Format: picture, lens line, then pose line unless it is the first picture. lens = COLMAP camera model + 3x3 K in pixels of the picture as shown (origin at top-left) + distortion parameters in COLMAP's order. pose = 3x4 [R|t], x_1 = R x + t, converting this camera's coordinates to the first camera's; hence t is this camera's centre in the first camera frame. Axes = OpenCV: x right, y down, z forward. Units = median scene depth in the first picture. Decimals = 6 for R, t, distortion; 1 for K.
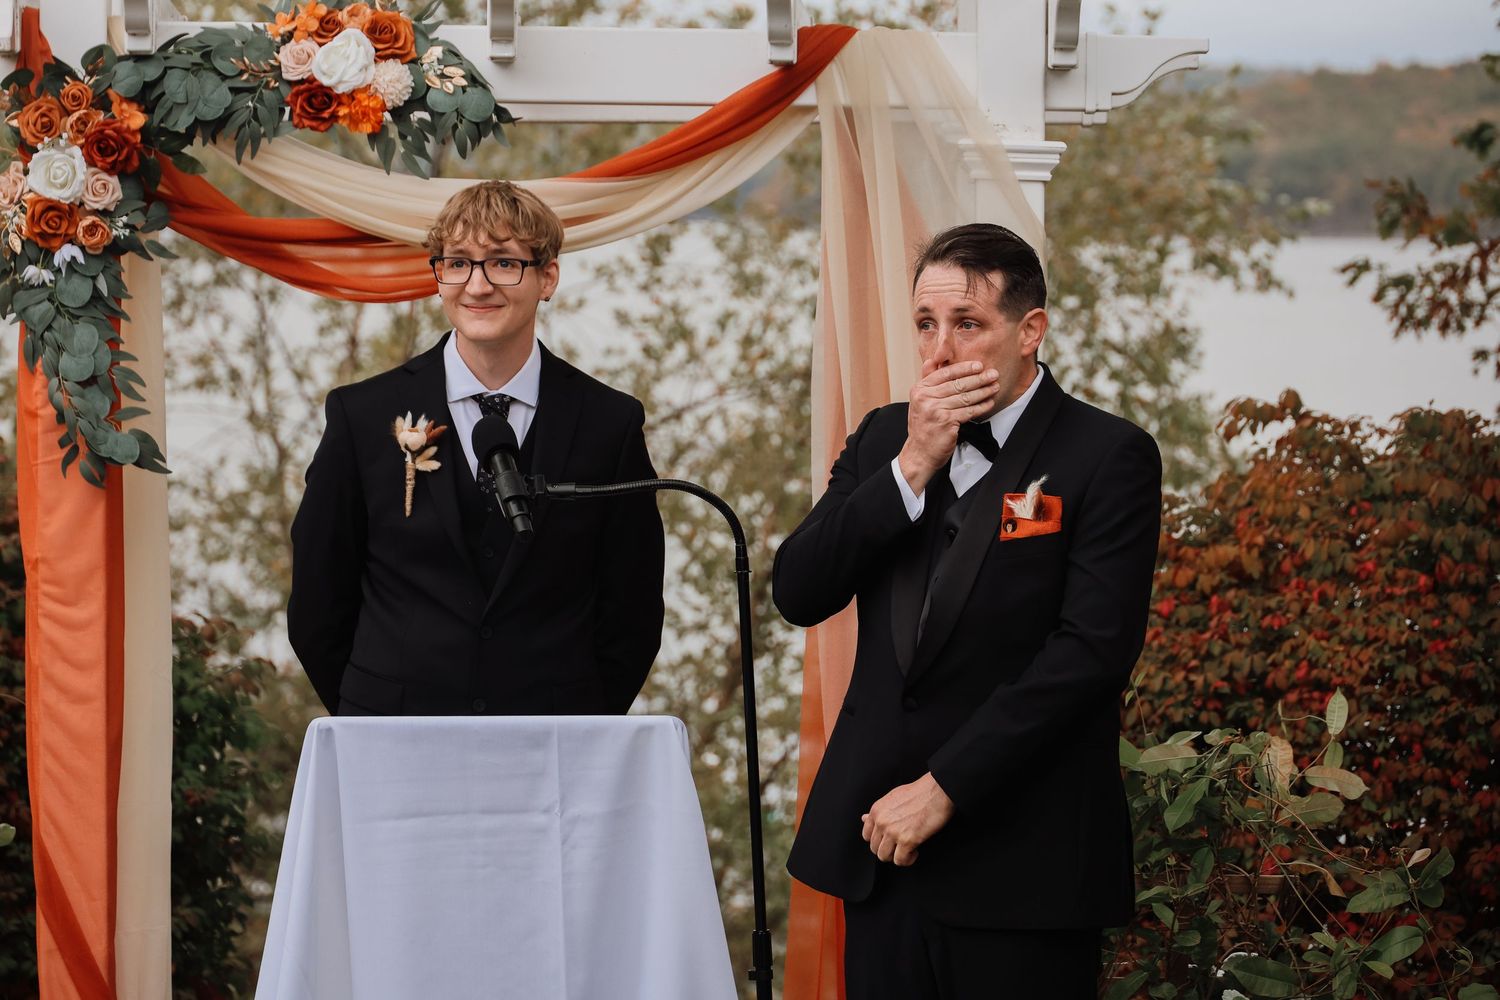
lens RADIAL K [[6583.6, 0, 750.0], [0, 6583.6, 500.0], [0, 0, 1]] dist [-0.095472, -6.178566]
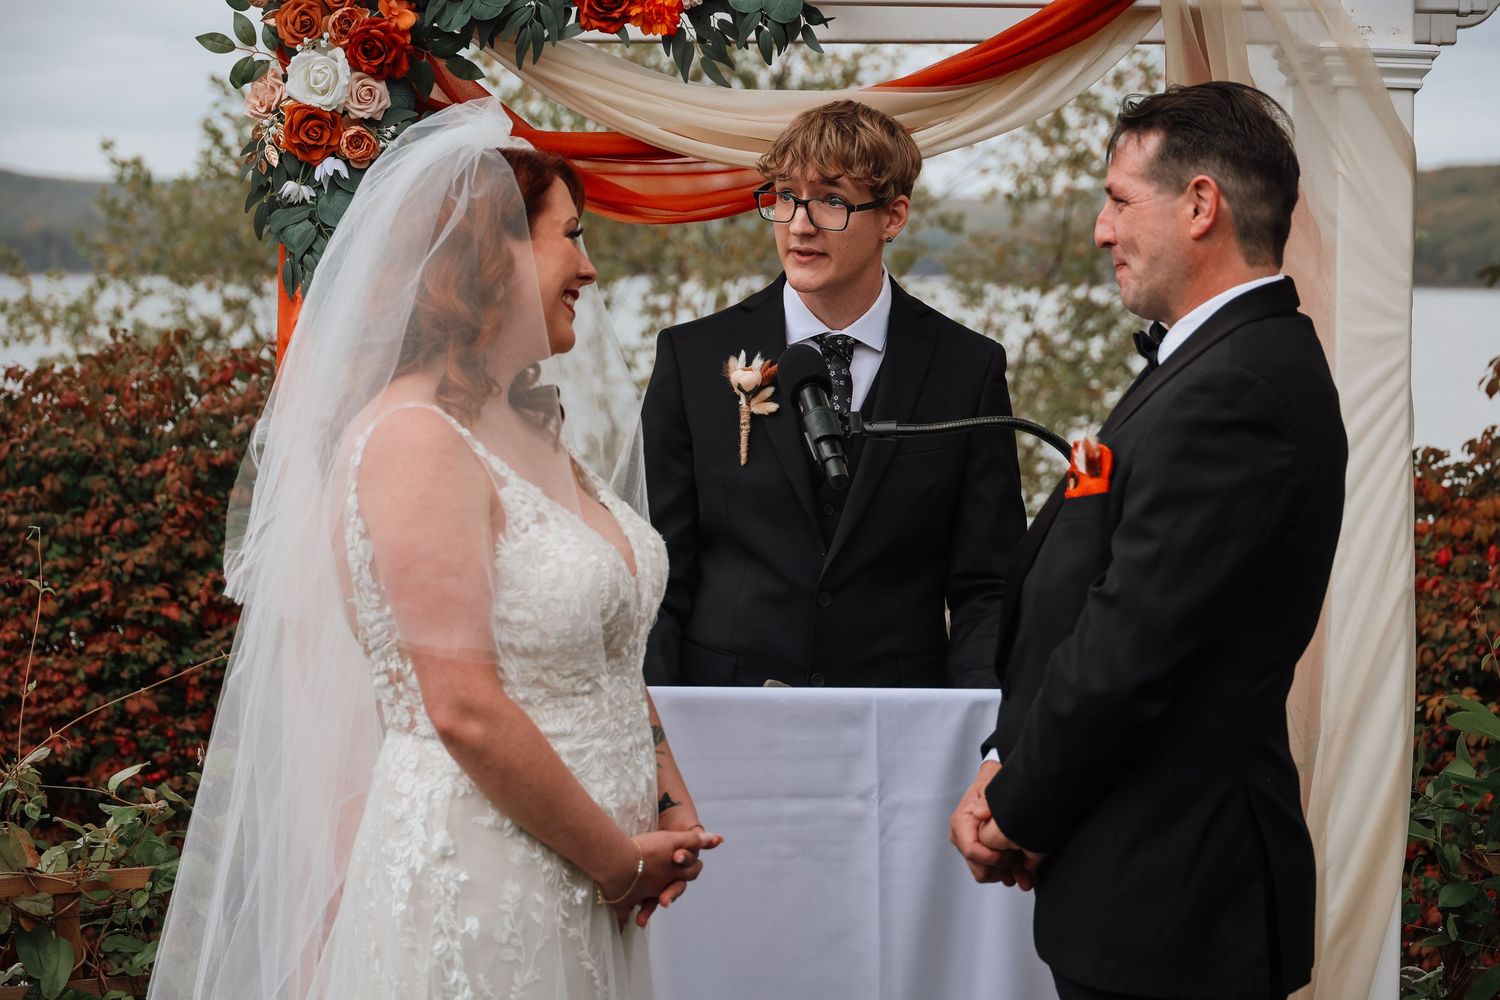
lens RADIAL K [[4569.1, 0, 750.0], [0, 4569.1, 500.0], [0, 0, 1]] dist [0.218838, -10.251533]
pose [[0.999030, 0.003888, -0.043858, -0.018363], [-0.003566, 0.999966, 0.007416, 0.003343], [0.043885, -0.007252, 0.999010, 0.373046]]
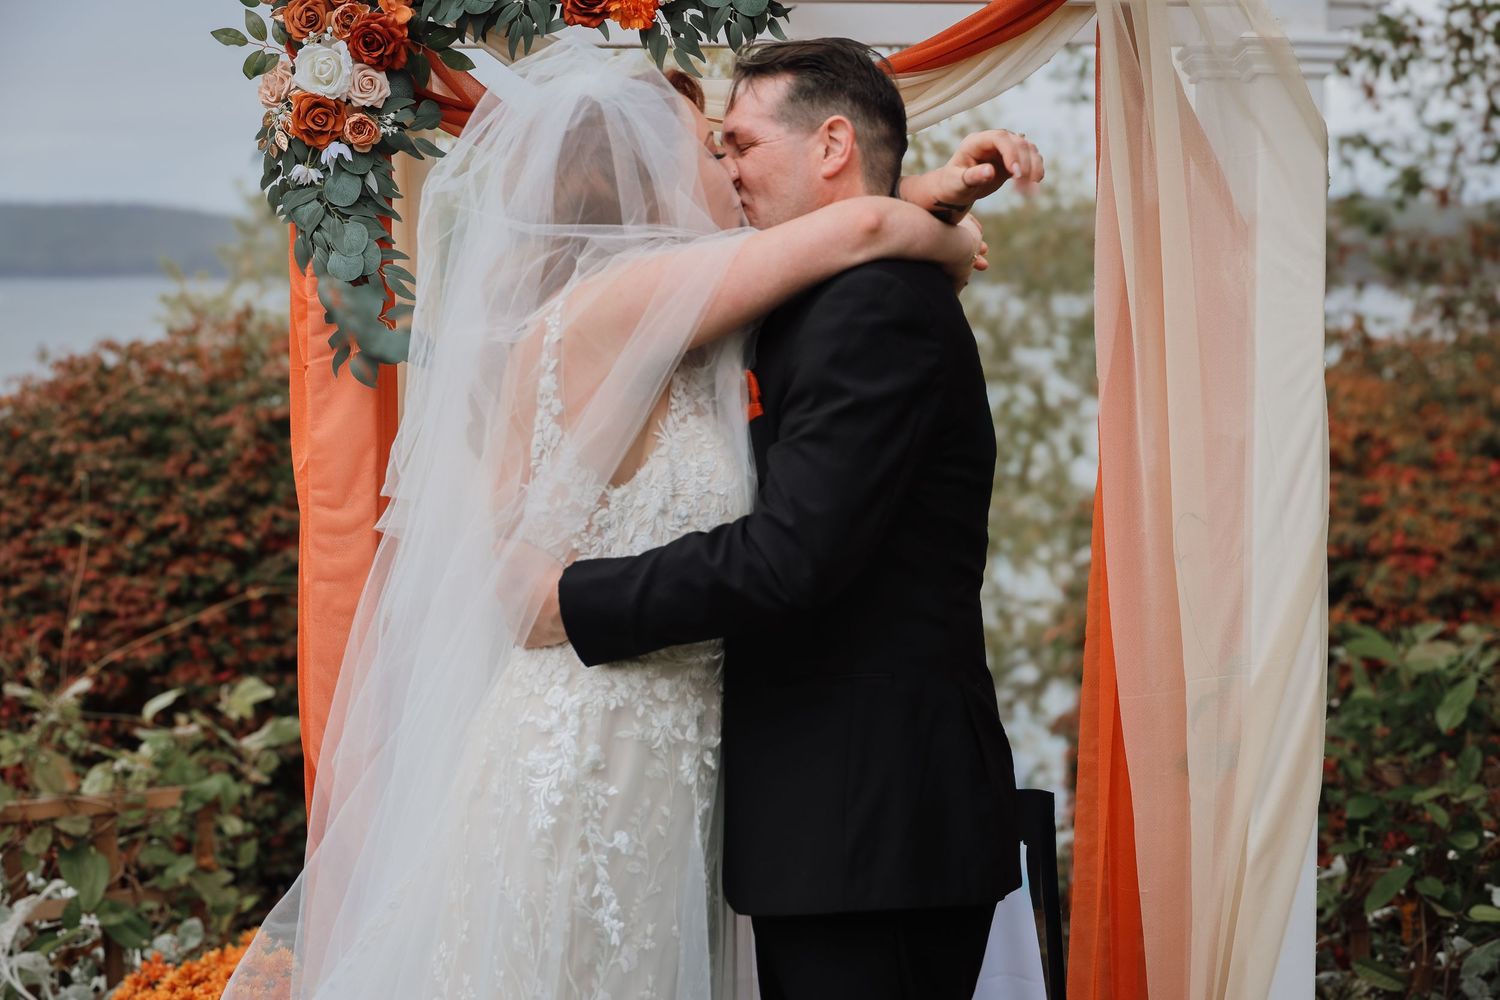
lens RADIAL K [[3062.8, 0, 750.0], [0, 3062.8, 500.0], [0, 0, 1]] dist [-0.000796, -0.563529]
pose [[0.999650, -0.001288, -0.026429, -0.029599], [0.002088, 0.999540, 0.030265, 0.000905], [0.026378, -0.030310, 0.999192, 0.540518]]
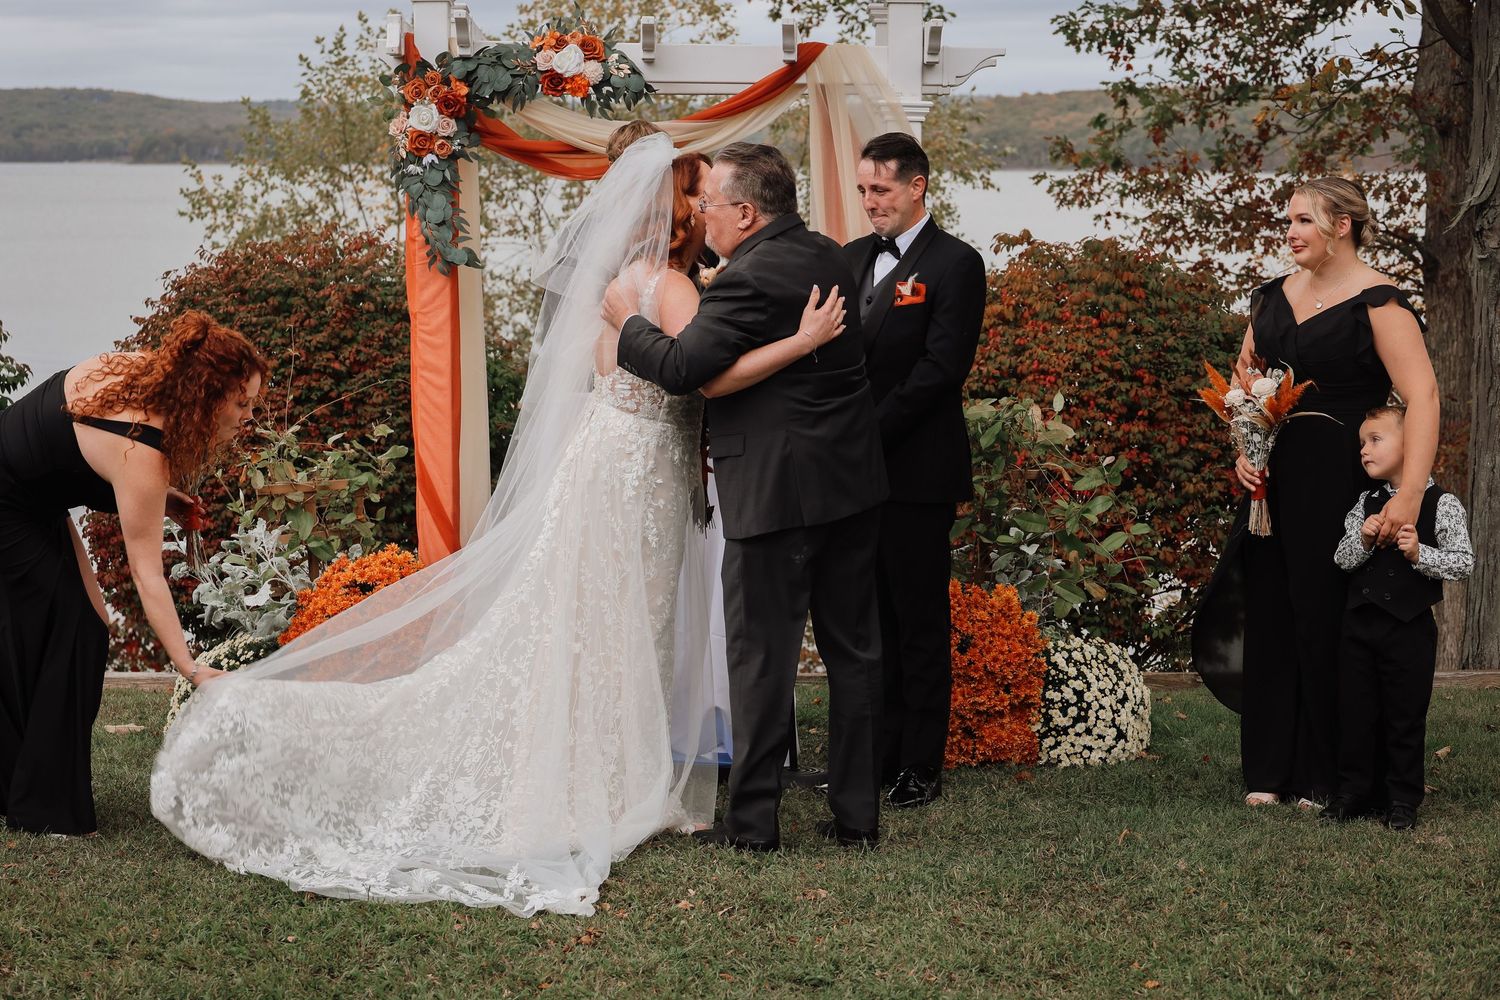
lens RADIAL K [[2843.8, 0, 784.8], [0, 2843.8, 475.7], [0, 0, 1]] dist [-0.031775, -0.107685]
pose [[0.999927, -0.001743, 0.011924, -0.007021], [0.000936, 0.997726, 0.067394, 0.000408], [-0.012014, -0.067378, 0.997655, 0.136225]]
